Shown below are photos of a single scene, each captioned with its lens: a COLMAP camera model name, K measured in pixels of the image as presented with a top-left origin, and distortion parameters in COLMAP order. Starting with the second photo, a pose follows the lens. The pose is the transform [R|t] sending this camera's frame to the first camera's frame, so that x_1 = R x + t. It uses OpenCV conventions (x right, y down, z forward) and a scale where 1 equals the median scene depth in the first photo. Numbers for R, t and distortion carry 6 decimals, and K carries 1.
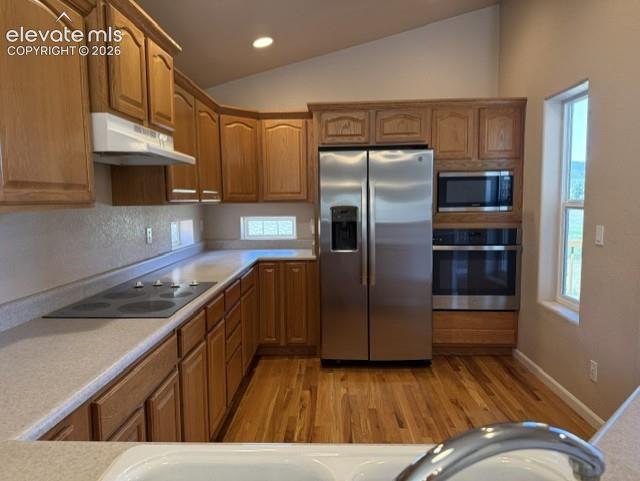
lens RADIAL K [[454.2, 0, 320.0], [0, 454.2, 240.5], [0, 0, 1]] dist [0.002749, -0.005734]
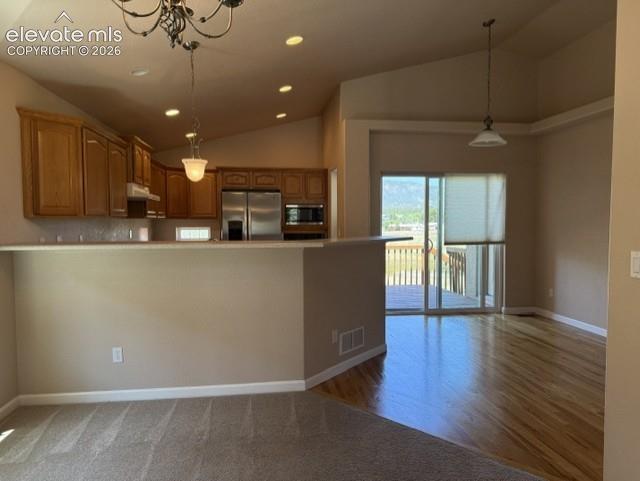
lens RADIAL K [[452.9, 0, 345.7], [0, 452.9, 243.0], [0, 0, 1]] dist [0.002285, -0.001690]
pose [[0.976908, 0.003092, 0.213637, 0.099813], [0.006367, 0.999030, -0.043574, 0.101249], [-0.213565, 0.043928, 0.975941, -0.941271]]
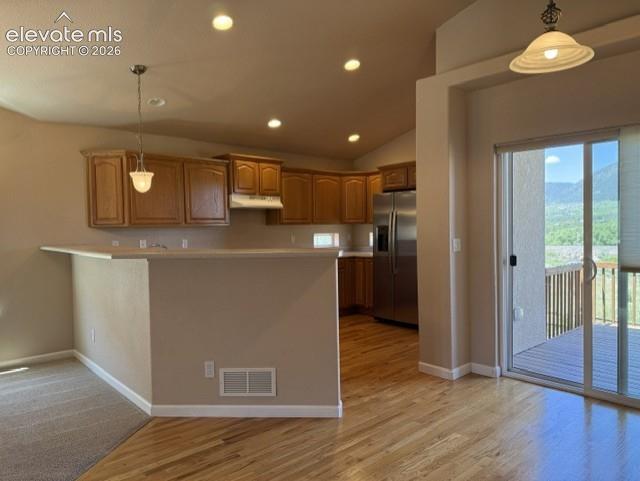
lens RADIAL K [[454.2, 0, 320.0], [0, 454.2, 240.5], [0, 0, 1]] dist [0.002749, -0.005734]
pose [[0.698552, 0.023996, -0.715157, 1.085101], [-0.061269, 0.997773, -0.026368, 0.037360], [0.712931, 0.062237, 0.698466, -0.345447]]
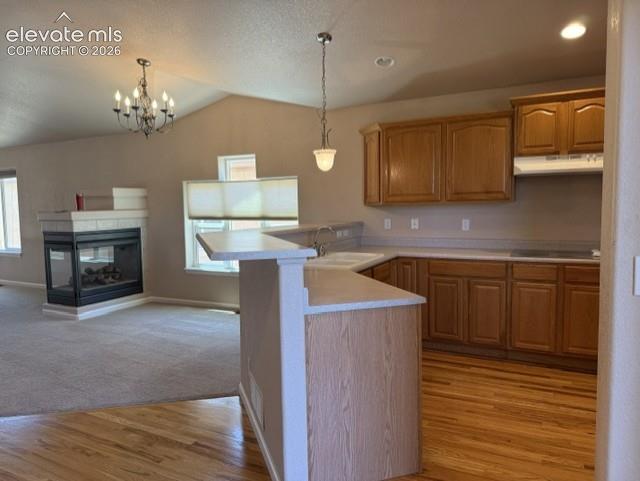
lens RADIAL K [[454.2, 0, 320.0], [0, 454.2, 240.5], [0, 0, 1]] dist [0.002749, -0.005734]
pose [[-0.417273, 0.073904, -0.905771, 0.950257], [-0.067947, 0.991361, 0.112189, -0.034099], [0.906238, 0.108358, -0.408646, 0.544205]]
